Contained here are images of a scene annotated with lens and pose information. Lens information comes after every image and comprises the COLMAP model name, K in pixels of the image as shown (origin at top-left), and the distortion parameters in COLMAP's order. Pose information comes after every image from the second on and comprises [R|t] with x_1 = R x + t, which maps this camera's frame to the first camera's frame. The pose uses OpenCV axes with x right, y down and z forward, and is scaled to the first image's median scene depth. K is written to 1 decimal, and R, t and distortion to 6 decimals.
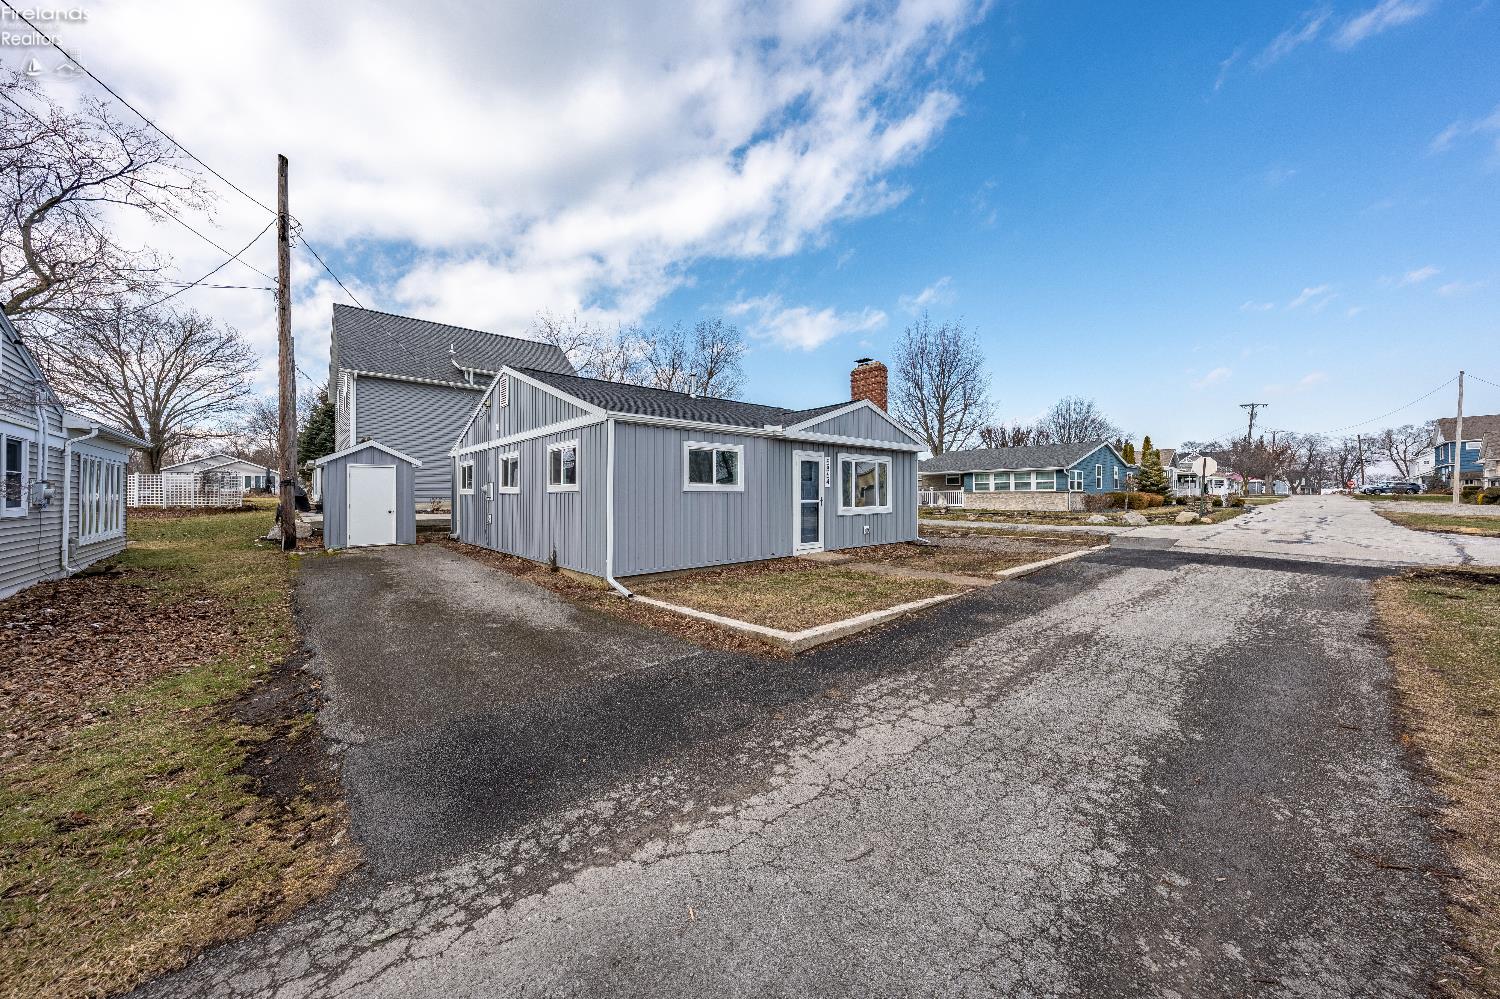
lens RADIAL K [[507.6, 0, 750.0], [0, 507.6, 499.5], [0, 0, 1]] dist [-0.006525, 0.000189]
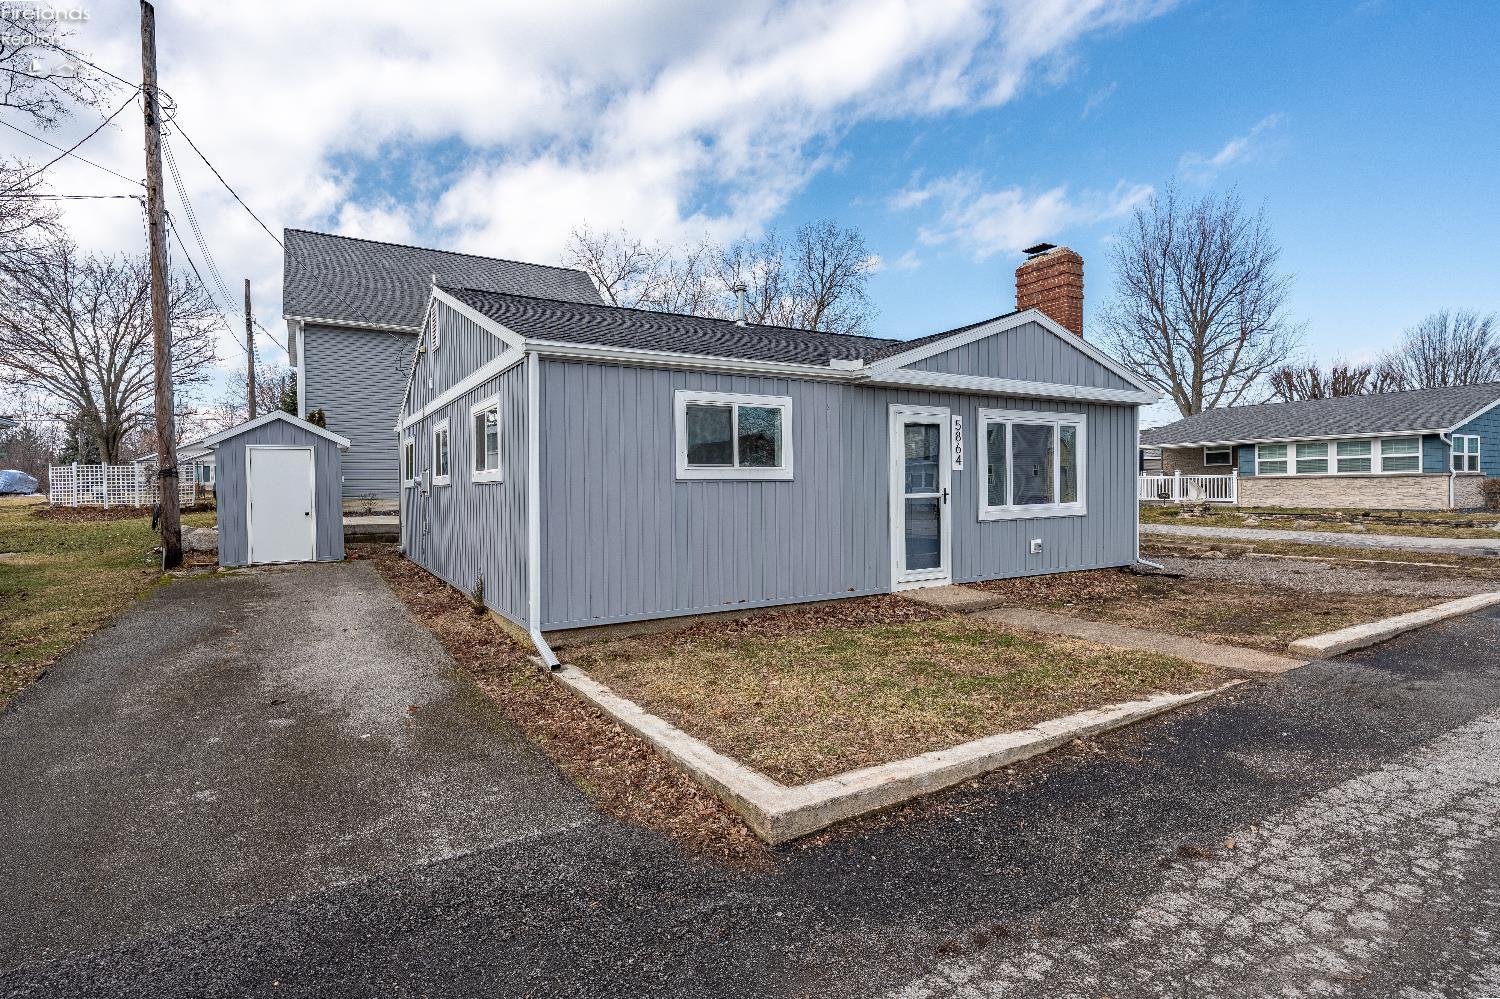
lens RADIAL K [[734.5, 0, 750.0], [0, 734.5, 499.5], [0, 0, 1]] dist [-0.001710, -0.000103]
pose [[0.981508, -0.004124, -0.191377, 0.076087], [0.006031, 0.999938, 0.009382, -0.000660], [0.191326, -0.010363, 0.981472, 0.150506]]
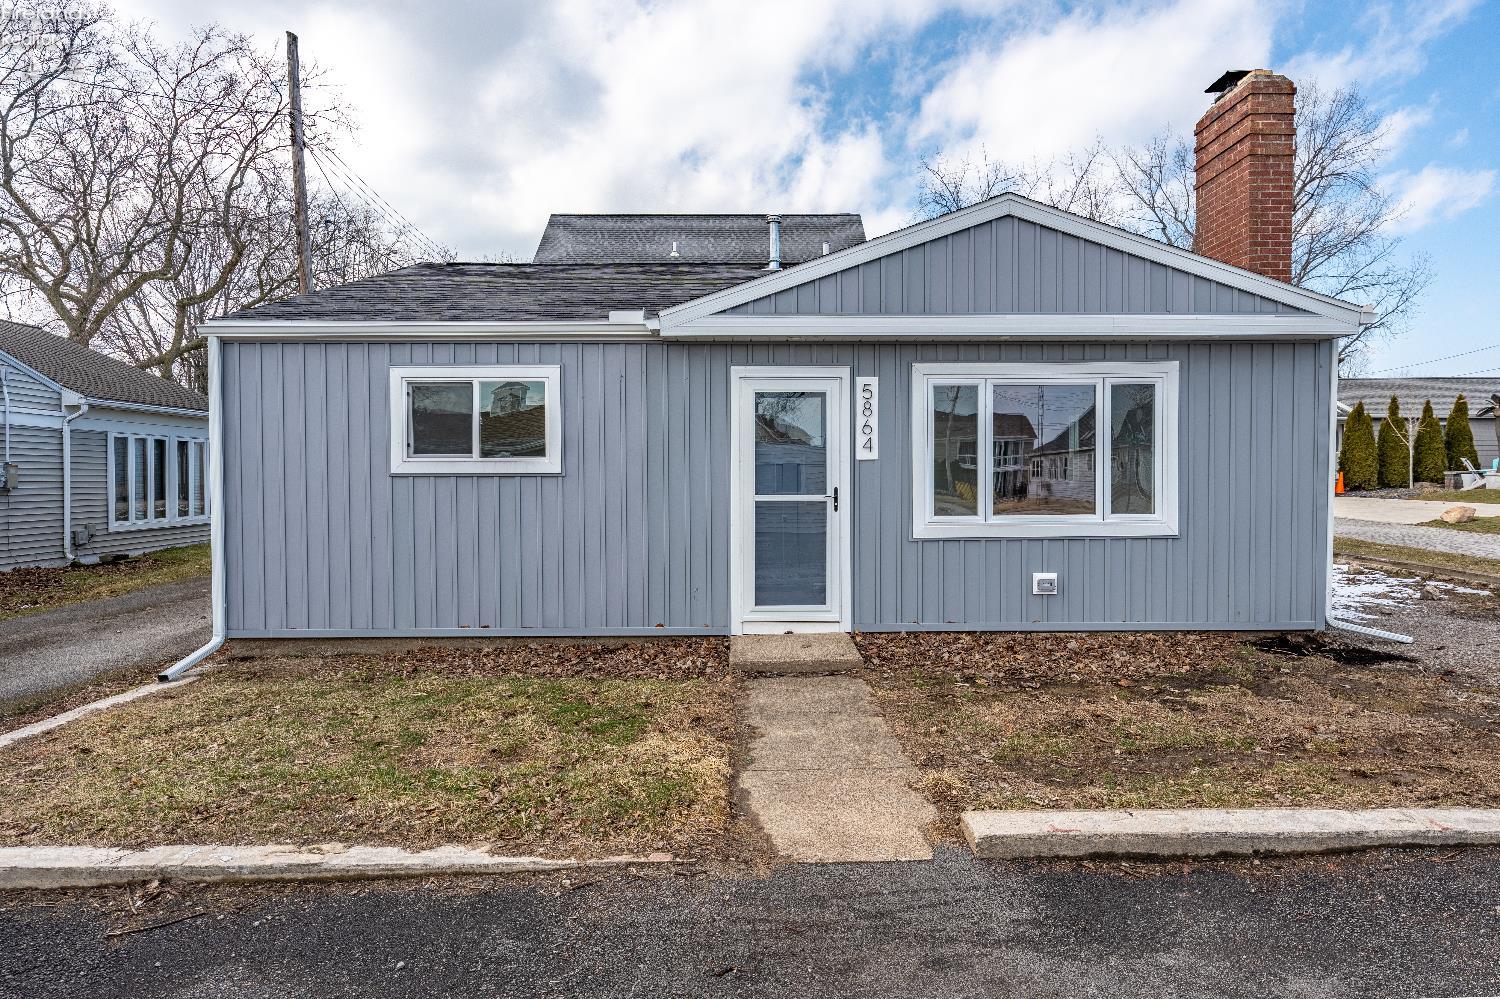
lens RADIAL K [[883.5, 0, 750.0], [0, 883.5, 499.5], [0, 0, 1]] dist [0.005375, 0.000714]
pose [[0.753366, 0.020393, -0.657285, 0.470622], [-0.005743, 0.999685, 0.024434, -0.010082], [0.657576, -0.014633, 0.753246, 0.426409]]
